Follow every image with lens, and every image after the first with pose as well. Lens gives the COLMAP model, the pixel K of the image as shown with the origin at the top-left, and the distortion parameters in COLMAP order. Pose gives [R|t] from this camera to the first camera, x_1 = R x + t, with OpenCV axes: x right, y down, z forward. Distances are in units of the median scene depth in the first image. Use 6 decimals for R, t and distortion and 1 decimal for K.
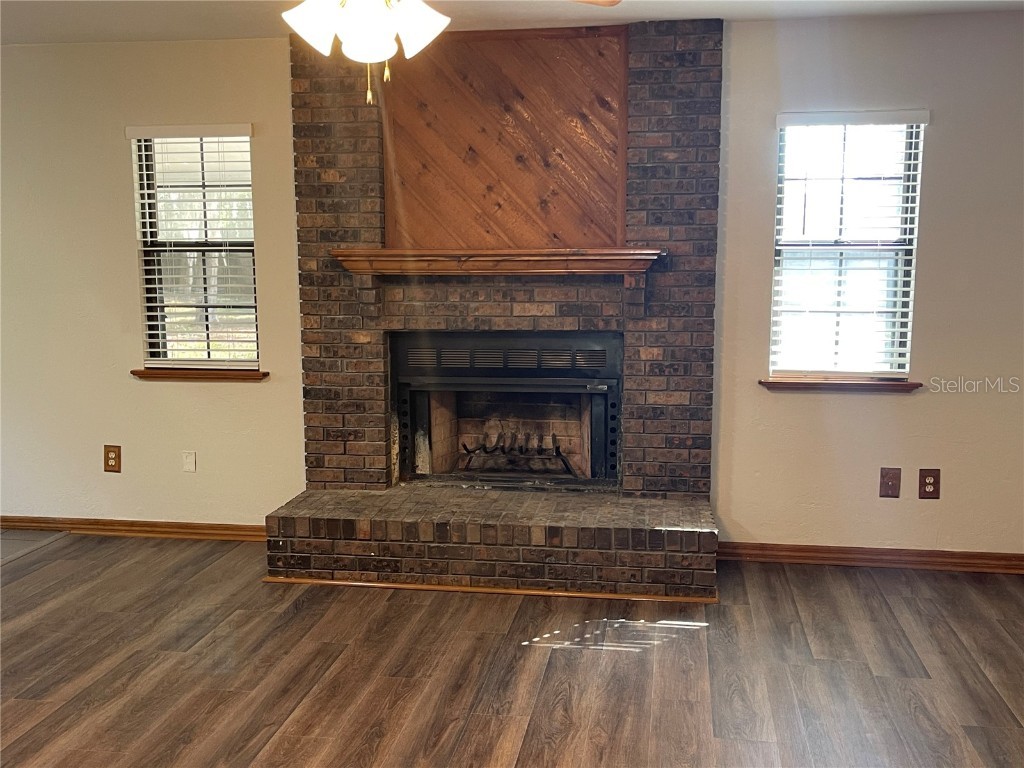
lens RADIAL K [[1024.5, 0, 507.7], [0, 1024.5, 384.3], [0, 0, 1]] dist [0.042639, 0.000000]
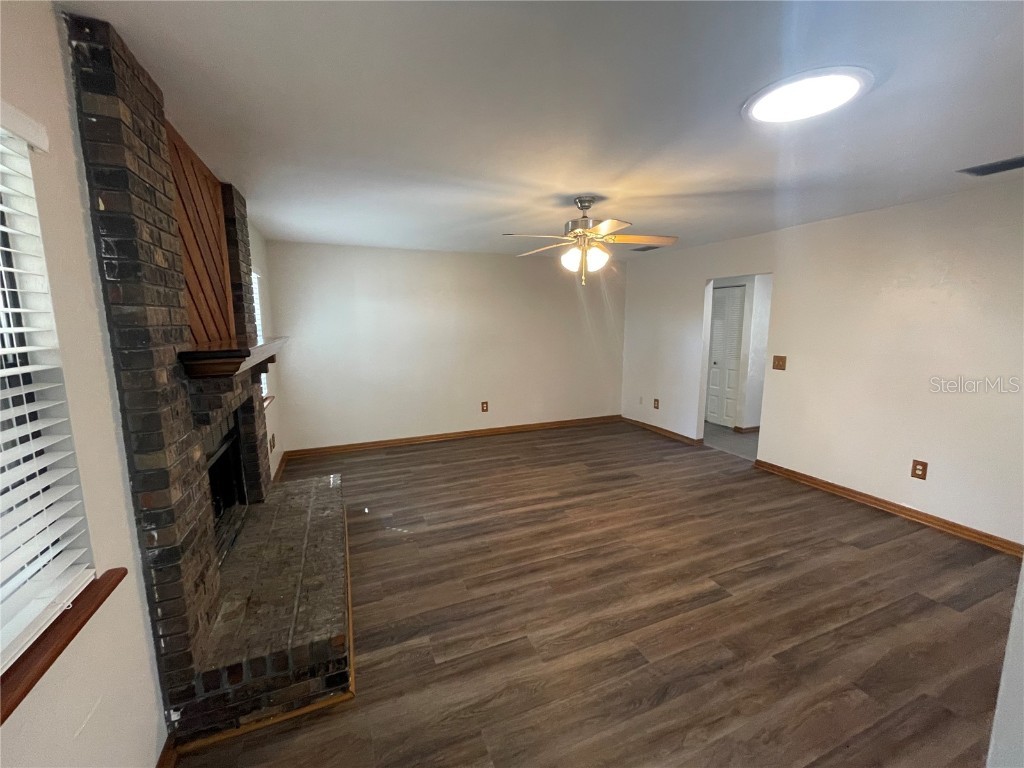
lens RADIAL K [[419.1, 0, 509.7], [0, 419.1, 382.3], [0, 0, 1]] dist [0.012401, -0.000083]
pose [[-0.504901, -0.122568, 0.854431, -0.779252], [0.131680, 0.967344, 0.216578, -0.198816], [-0.853074, 0.221862, -0.472273, 1.279430]]
